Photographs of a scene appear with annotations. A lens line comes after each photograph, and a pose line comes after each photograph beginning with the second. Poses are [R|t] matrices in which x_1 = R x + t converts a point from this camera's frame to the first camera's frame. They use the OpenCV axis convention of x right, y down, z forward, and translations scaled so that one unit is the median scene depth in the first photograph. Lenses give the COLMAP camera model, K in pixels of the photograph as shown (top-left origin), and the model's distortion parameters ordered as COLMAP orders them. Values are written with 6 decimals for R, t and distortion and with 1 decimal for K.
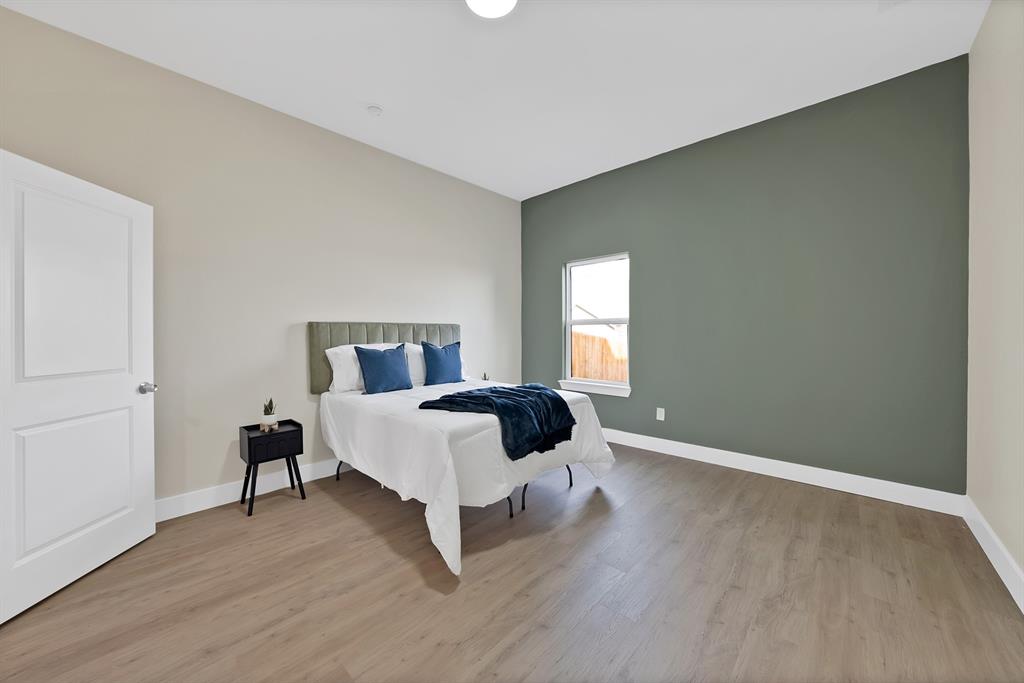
lens RADIAL K [[364.5, 0, 513.4], [0, 364.5, 337.0], [0, 0, 1]] dist [-0.001696, -0.000173]
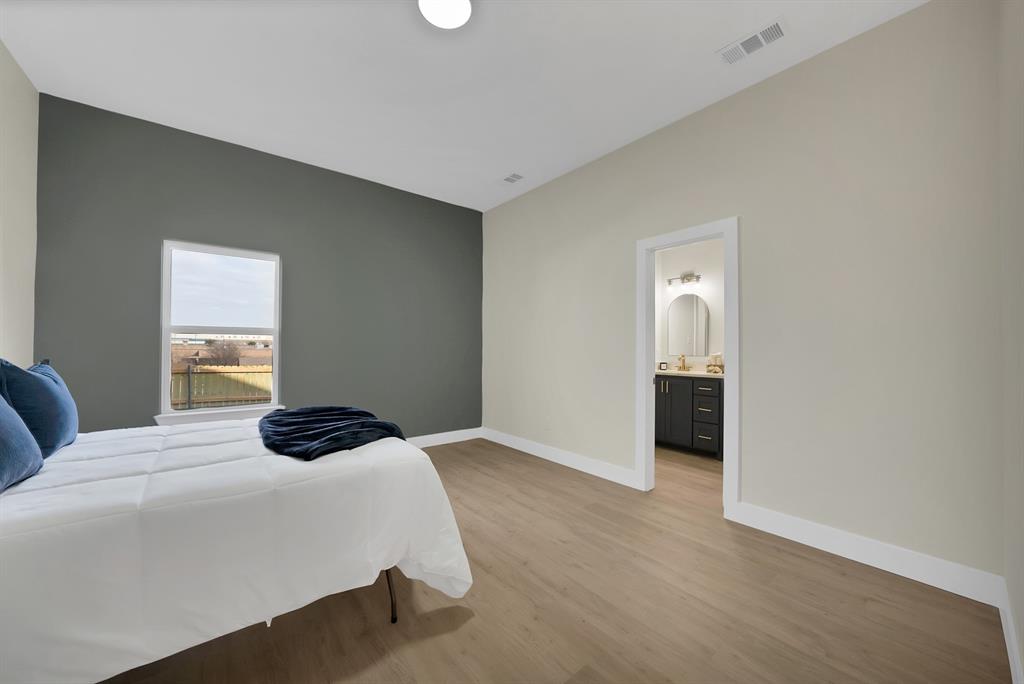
lens RADIAL K [[364.5, 0, 513.4], [0, 364.5, 337.5], [0, 0, 1]] dist [-0.001696, -0.000173]
pose [[0.151401, 0.029812, 0.988023, -0.837214], [-0.000700, 0.999548, -0.030053, -0.004986], [-0.988472, 0.003858, 0.151354, 0.541243]]
